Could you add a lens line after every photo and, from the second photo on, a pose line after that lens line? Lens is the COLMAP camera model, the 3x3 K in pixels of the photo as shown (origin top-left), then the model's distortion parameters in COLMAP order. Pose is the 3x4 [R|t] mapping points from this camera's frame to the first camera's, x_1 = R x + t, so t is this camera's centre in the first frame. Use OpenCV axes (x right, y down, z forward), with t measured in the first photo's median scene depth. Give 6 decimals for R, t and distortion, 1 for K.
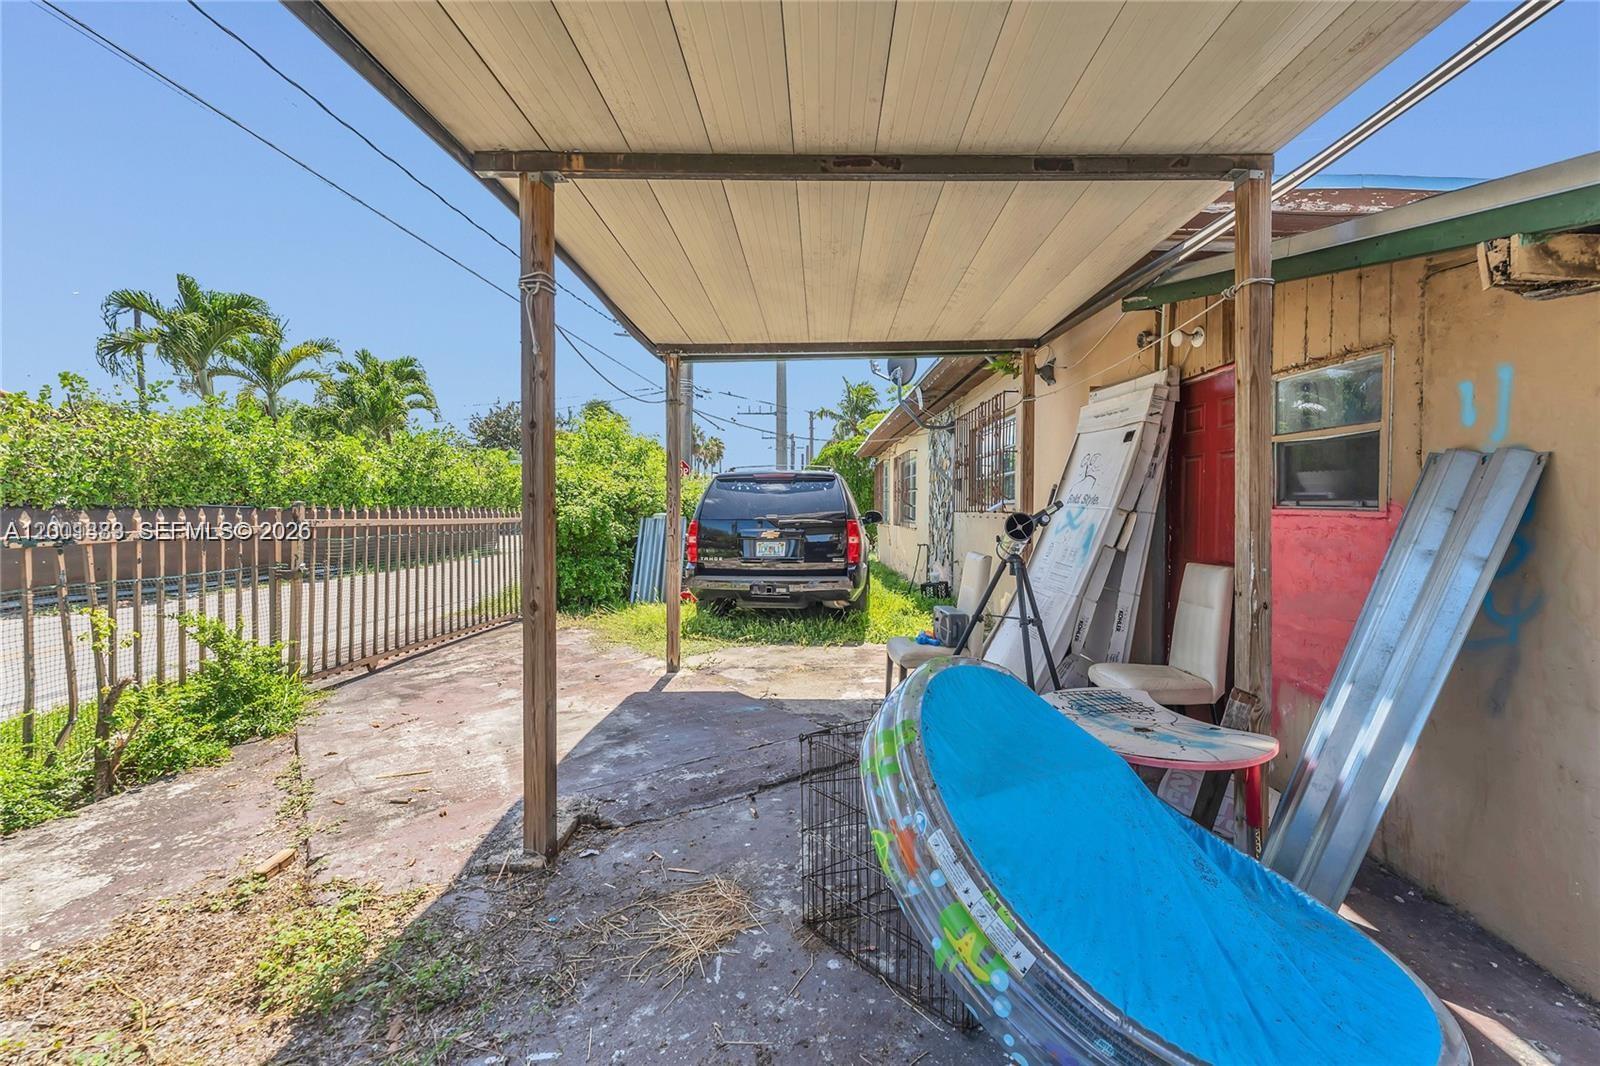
lens RADIAL K [[688.1, 0, 800.0], [0, 688.1, 533.0], [0, 0, 1]] dist [0.004633, 0.000499]
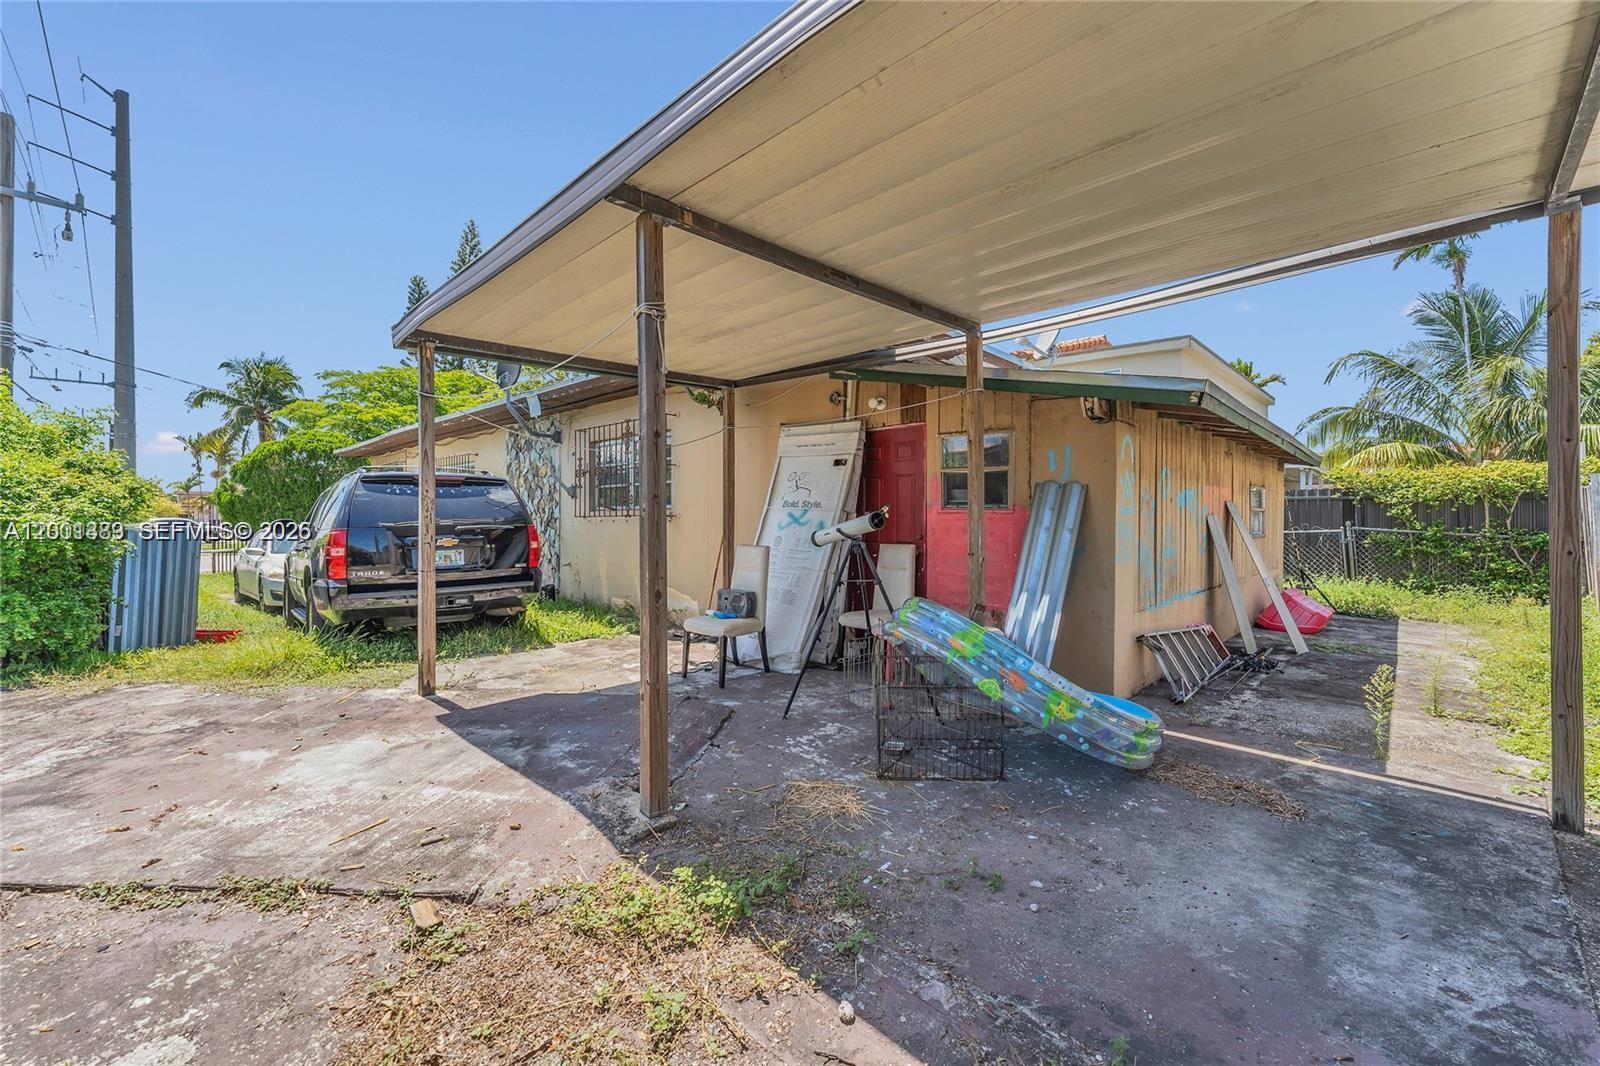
lens RADIAL K [[688.1, 0, 800.0], [0, 688.1, 533.0], [0, 0, 1]] dist [0.004633, 0.000499]
pose [[0.688964, -0.025154, 0.724359, -0.796105], [0.033943, 0.999421, 0.002422, 0.008057], [-0.724000, 0.022918, 0.689419, 0.037860]]
